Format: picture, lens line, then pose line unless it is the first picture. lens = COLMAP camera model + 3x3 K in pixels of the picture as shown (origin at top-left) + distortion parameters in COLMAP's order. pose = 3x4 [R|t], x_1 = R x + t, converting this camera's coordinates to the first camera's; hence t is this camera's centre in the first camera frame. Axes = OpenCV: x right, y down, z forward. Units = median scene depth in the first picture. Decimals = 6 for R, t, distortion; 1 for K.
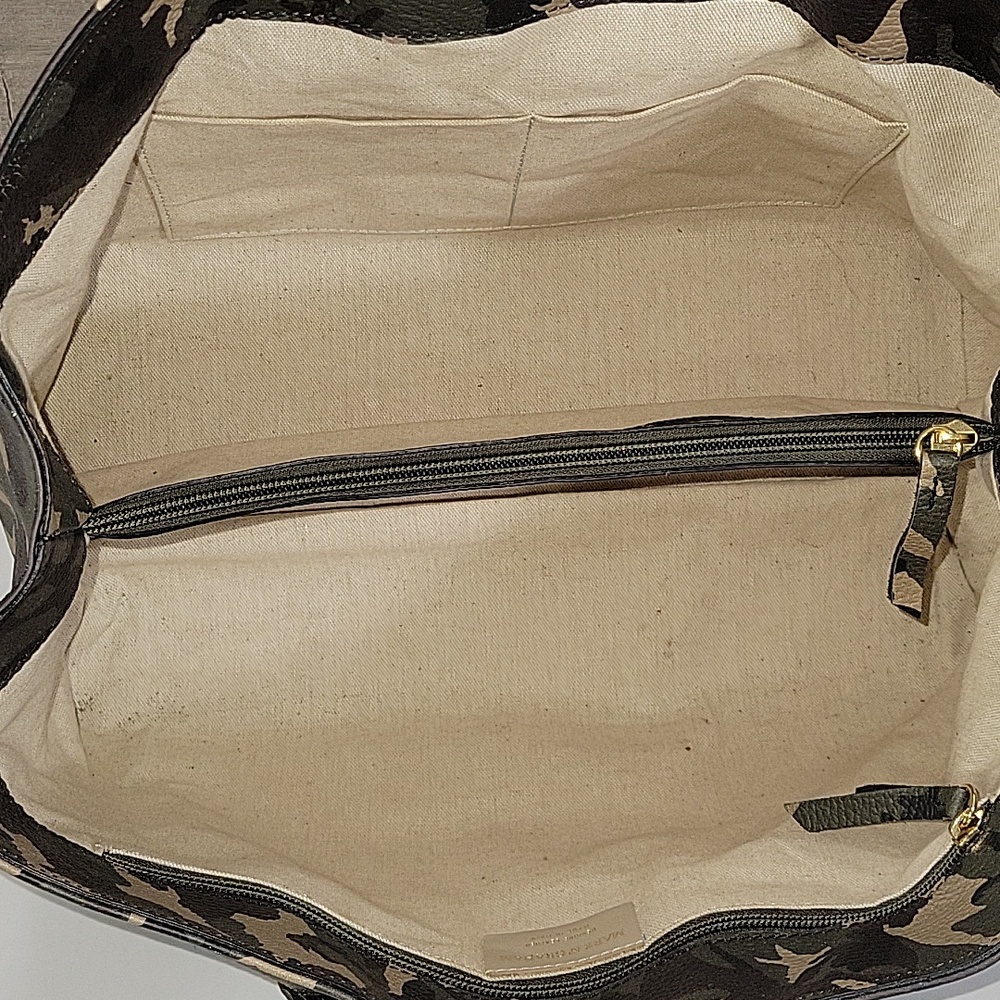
lens RADIAL K [[1661.7, 0, 506.3], [0, 1661.7, 494.6], [0, 0, 1]] dist [0.007539, 0.000000]
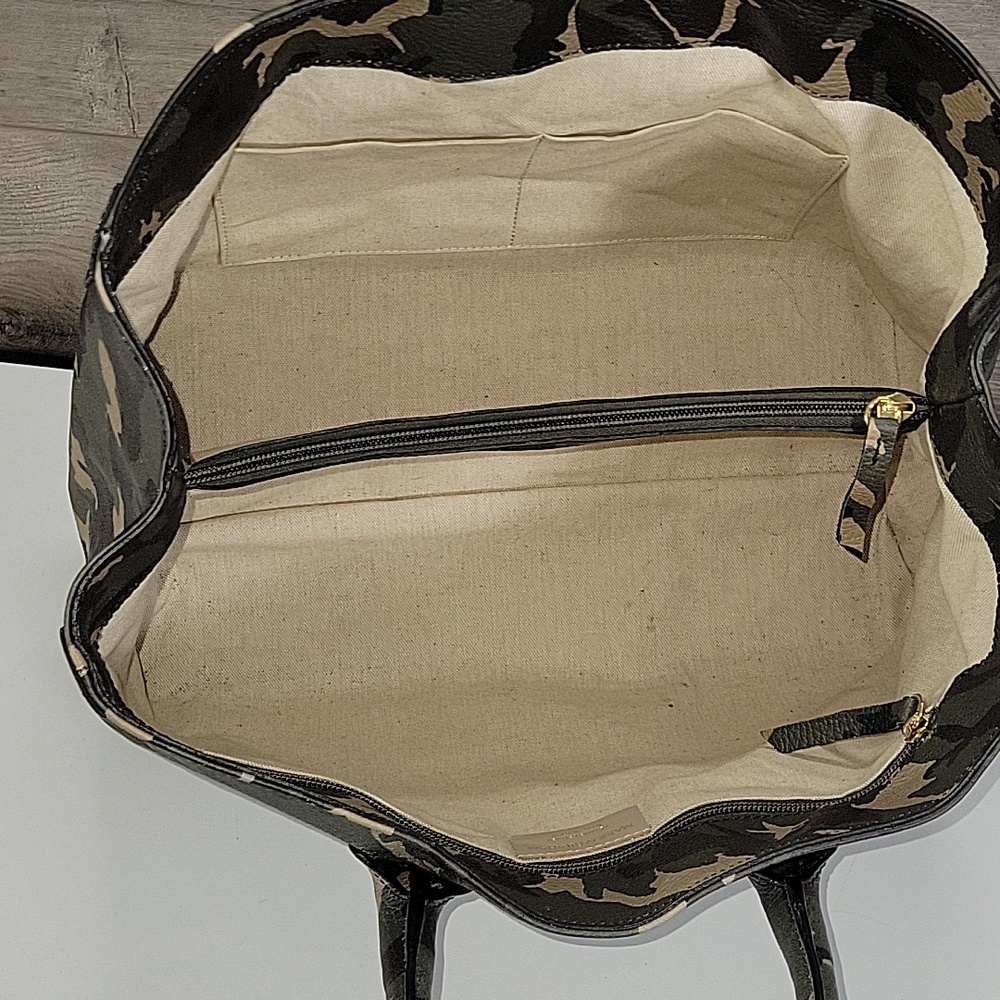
lens RADIAL K [[1661.7, 0, 497.8], [0, 1661.7, 503.6], [0, 0, 1]] dist [0.007539, 0.000000]
pose [[0.999014, -0.008455, 0.043581, -0.069520], [0.011692, 0.997147, -0.074578, 0.113701], [-0.042827, 0.075014, 0.996262, -0.178725]]
